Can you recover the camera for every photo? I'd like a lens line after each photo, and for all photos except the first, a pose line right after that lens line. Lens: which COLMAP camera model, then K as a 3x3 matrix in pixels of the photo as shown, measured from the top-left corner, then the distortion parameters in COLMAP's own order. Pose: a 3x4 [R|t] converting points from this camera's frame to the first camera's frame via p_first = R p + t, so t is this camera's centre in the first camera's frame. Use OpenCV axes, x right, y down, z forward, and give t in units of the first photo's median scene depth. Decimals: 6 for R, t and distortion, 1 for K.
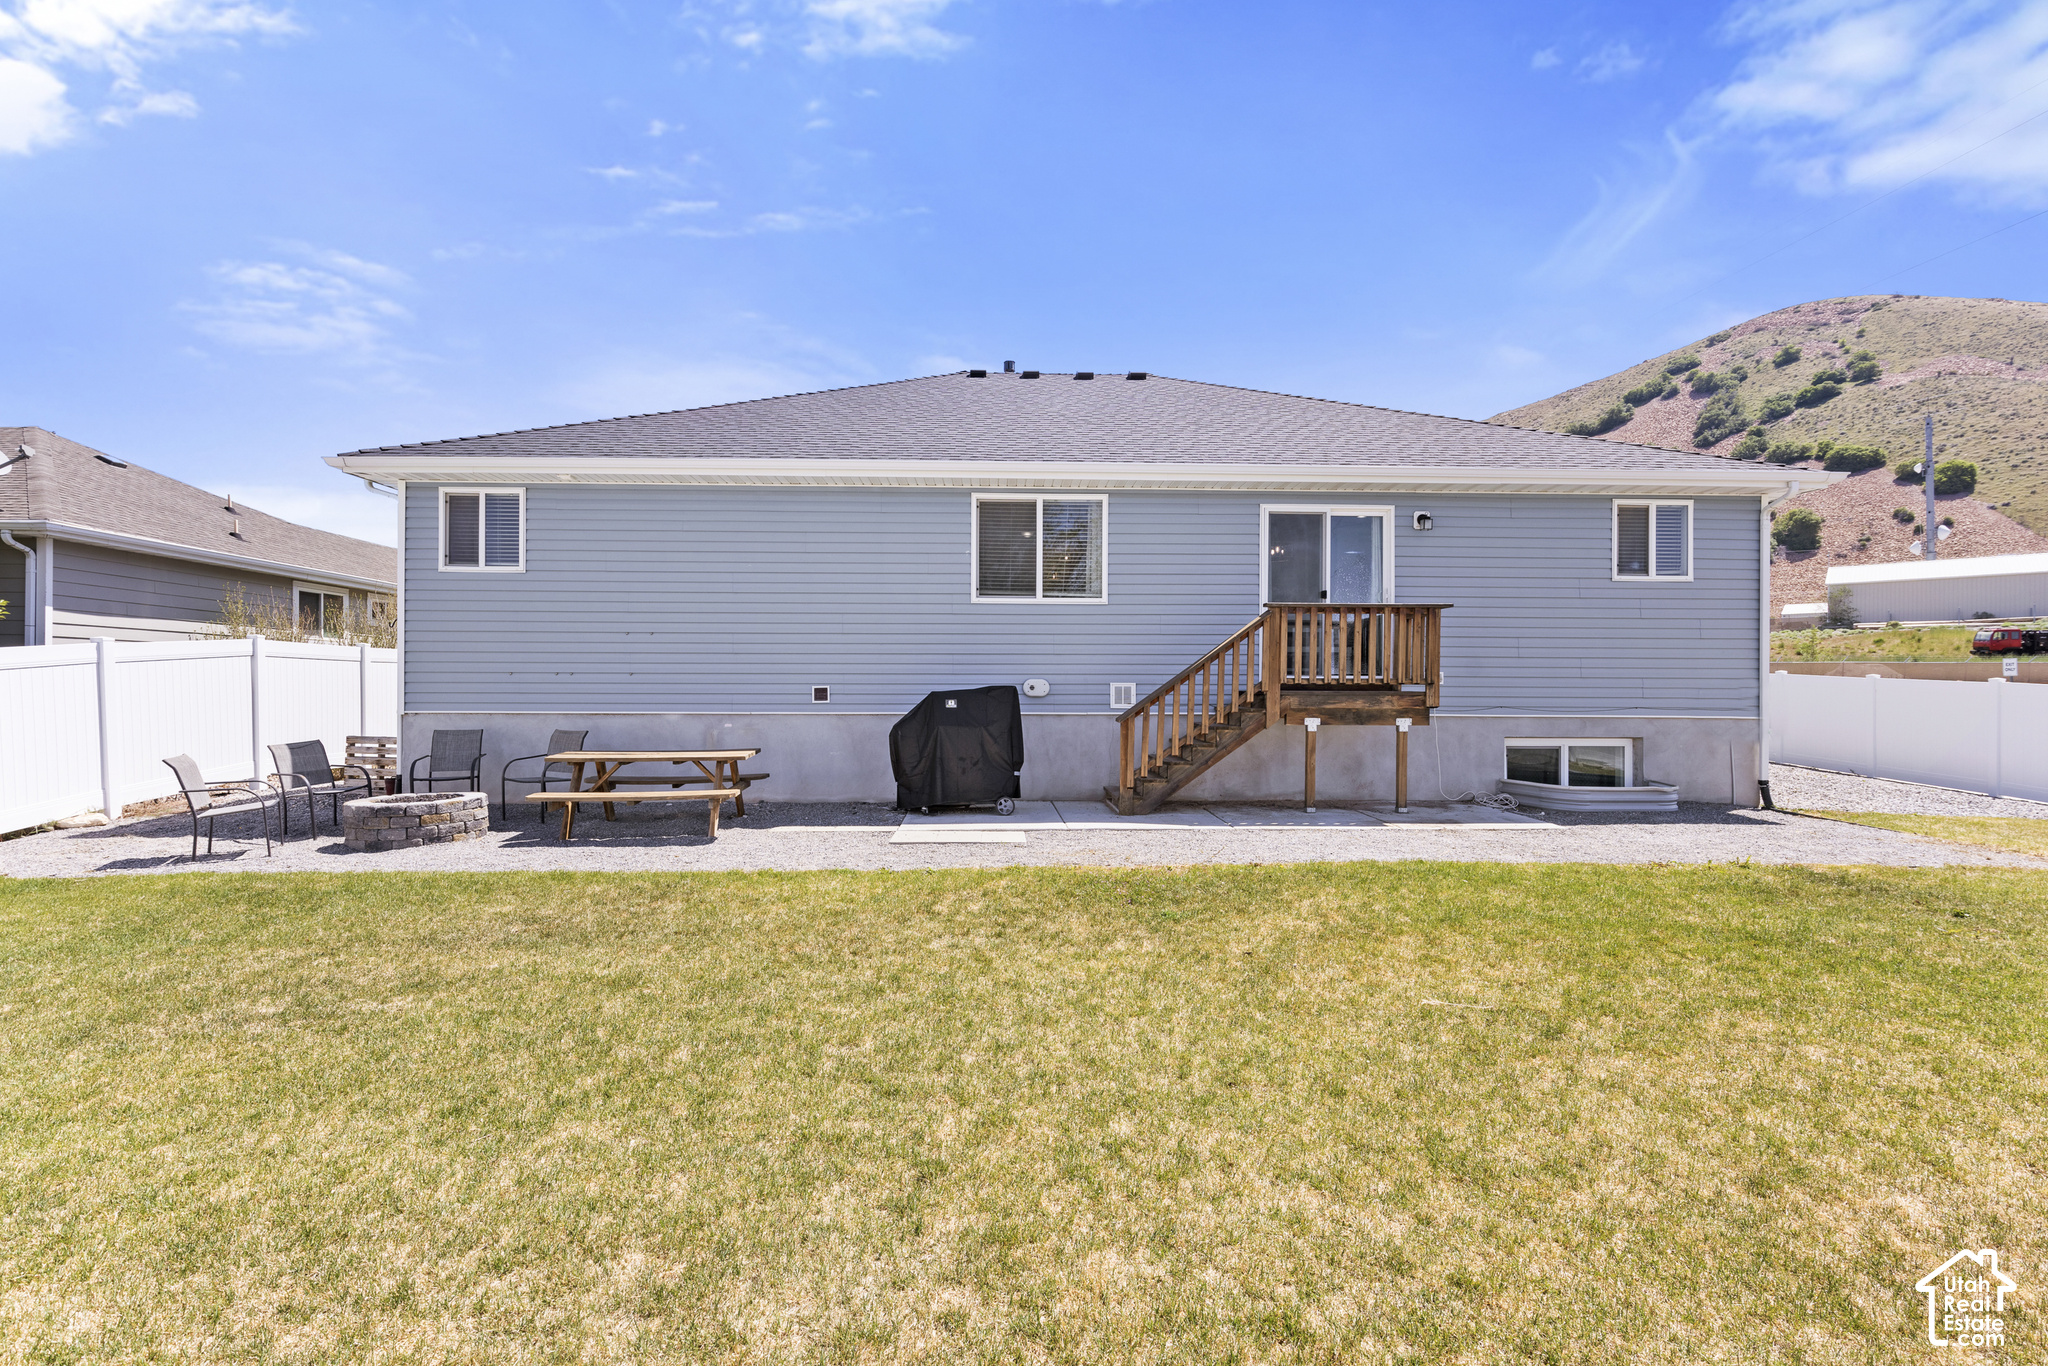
lens RADIAL K [[960.9, 0, 994.2], [0, 960.9, 682.1], [0, 0, 1]] dist [0.001433, 0.000605]
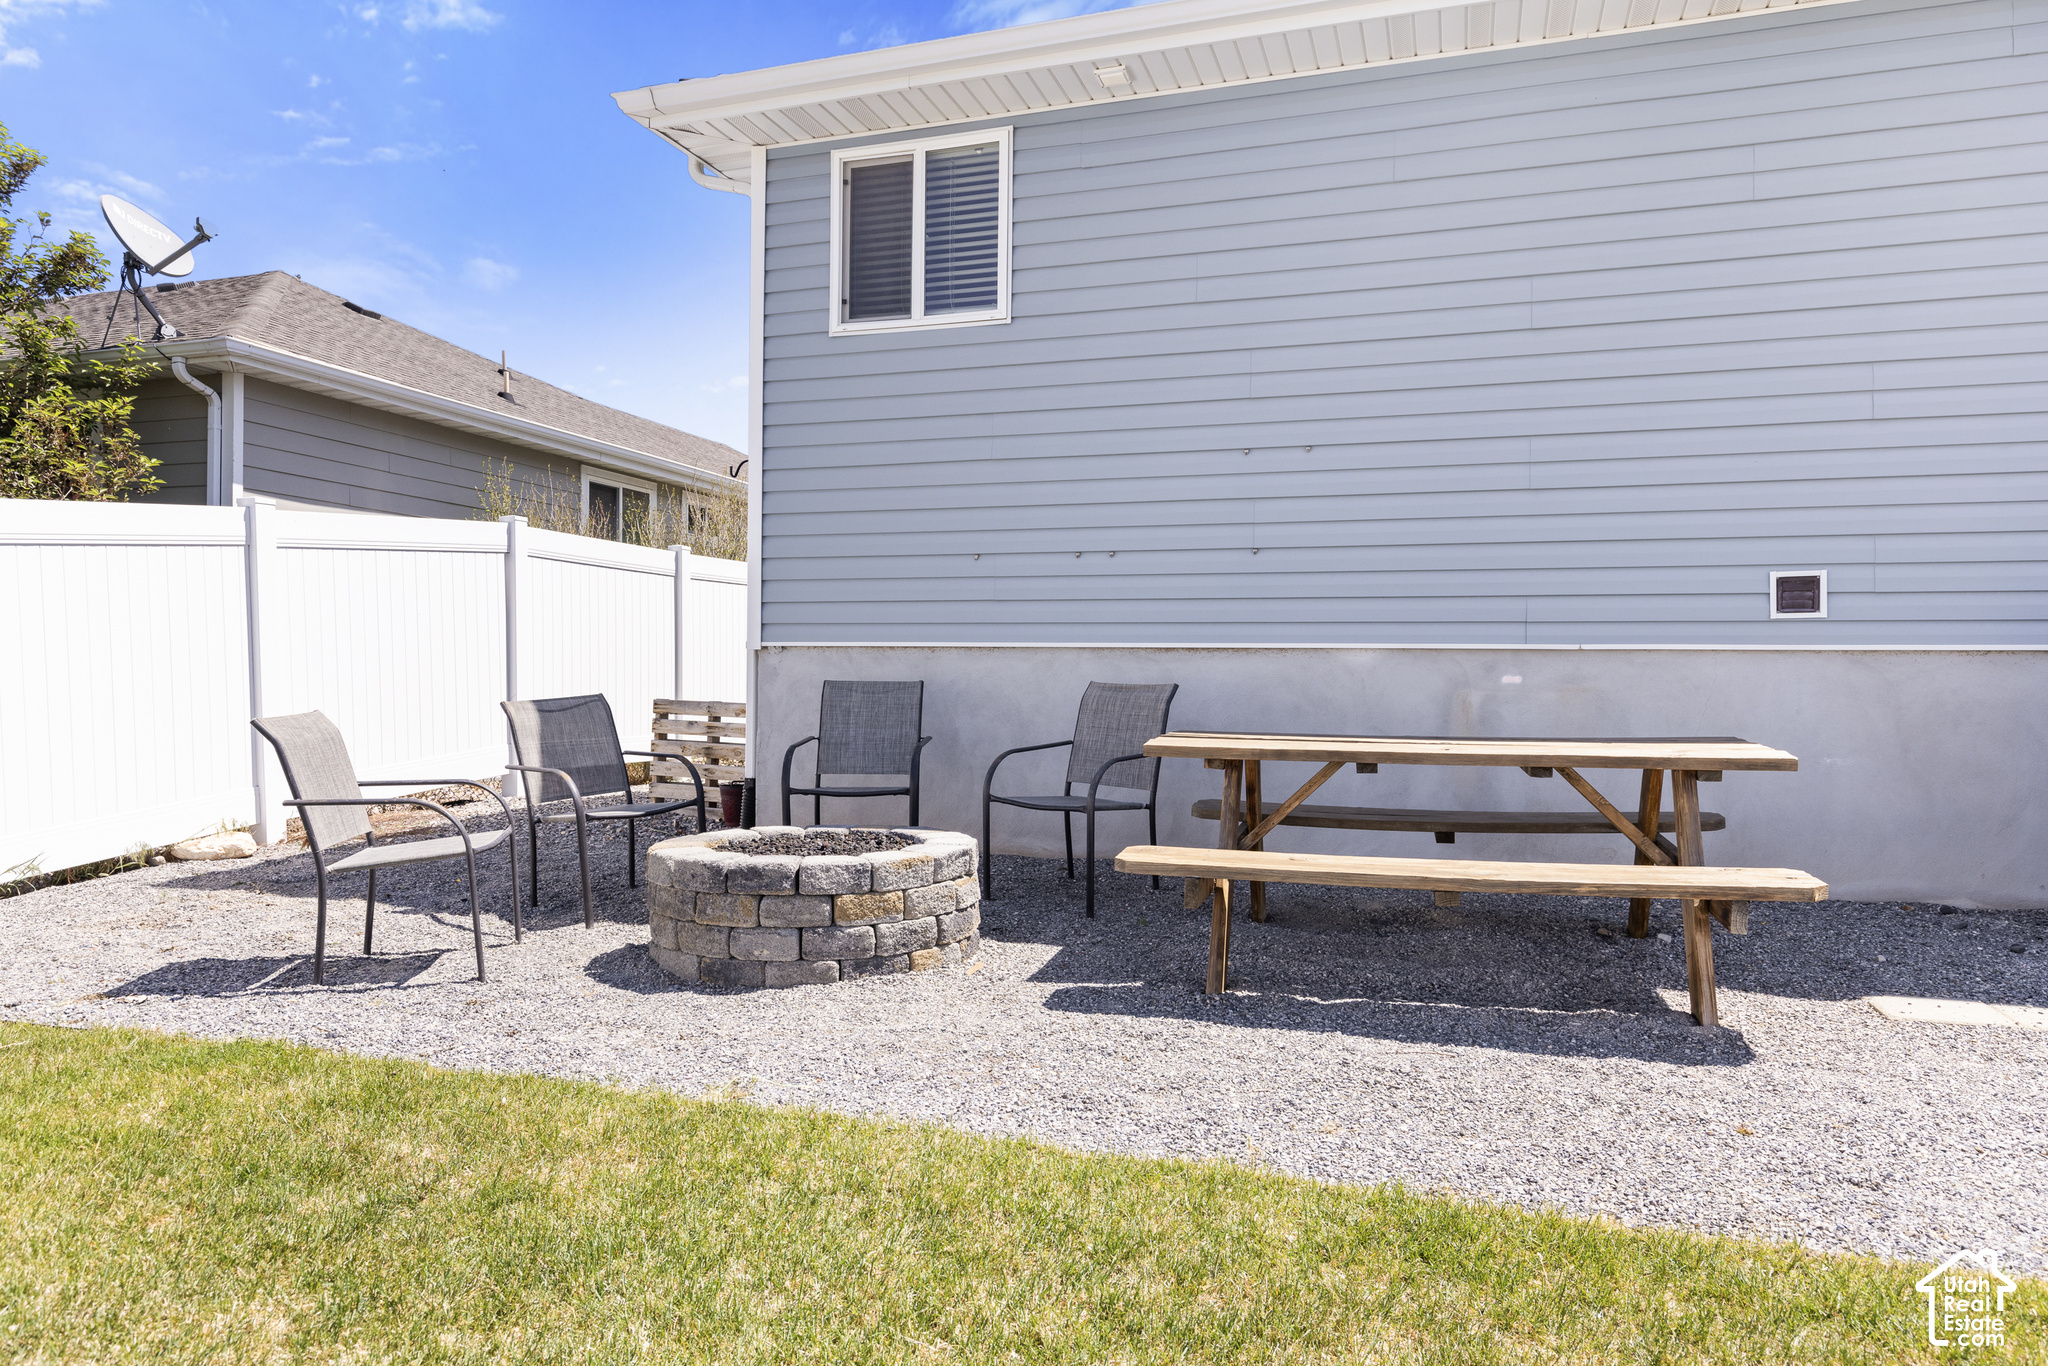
lens RADIAL K [[1256.0, 0, 983.6], [0, 1256.0, 676.1], [0, 0, 1]] dist [0.014054, -0.000191]
pose [[0.944618, 0.007584, -0.328084, -0.311264], [-0.007806, 0.999969, 0.000640, 0.045295], [0.328079, 0.001956, 0.944648, 0.459508]]
